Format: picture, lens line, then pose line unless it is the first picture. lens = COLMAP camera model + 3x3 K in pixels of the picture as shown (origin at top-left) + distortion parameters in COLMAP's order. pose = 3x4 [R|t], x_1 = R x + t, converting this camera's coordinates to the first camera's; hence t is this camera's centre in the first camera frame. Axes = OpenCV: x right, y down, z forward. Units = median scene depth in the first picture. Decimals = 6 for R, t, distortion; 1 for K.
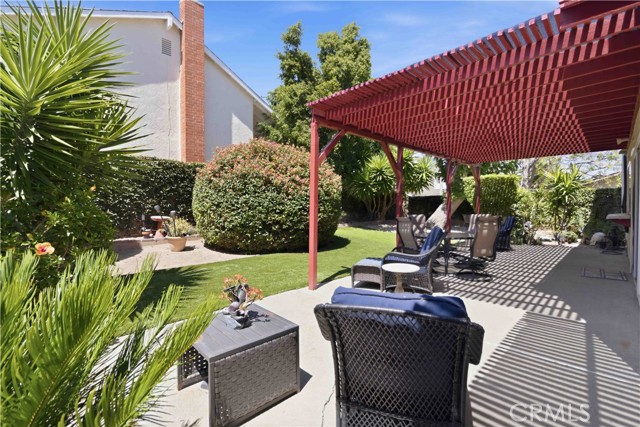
lens RADIAL K [[294.2, 0, 321.5], [0, 294.2, 208.8], [0, 0, 1]] dist [0.000449, 0.000707]
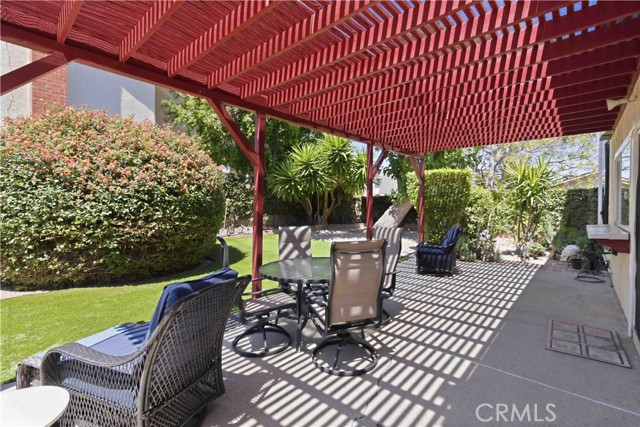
lens RADIAL K [[294.2, 0, 321.1], [0, 294.2, 209.9], [0, 0, 1]] dist [0.000449, 0.000707]
pose [[0.998362, 0.006015, 0.056894, 0.231626], [-0.006448, 0.999952, 0.007433, -0.013829], [-0.056846, -0.007788, 0.998353, 0.255472]]
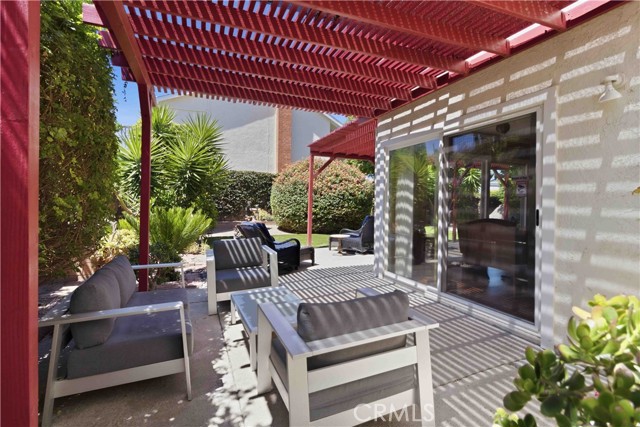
lens RADIAL K [[294.2, 0, 318.3], [0, 294.2, 210.2], [0, 0, 1]] dist [0.000449, 0.000707]
pose [[0.920443, 0.023864, -0.390148, 0.321855], [-0.020568, 0.999709, 0.012625, 0.006462], [0.390336, -0.003596, 0.920666, -0.277746]]
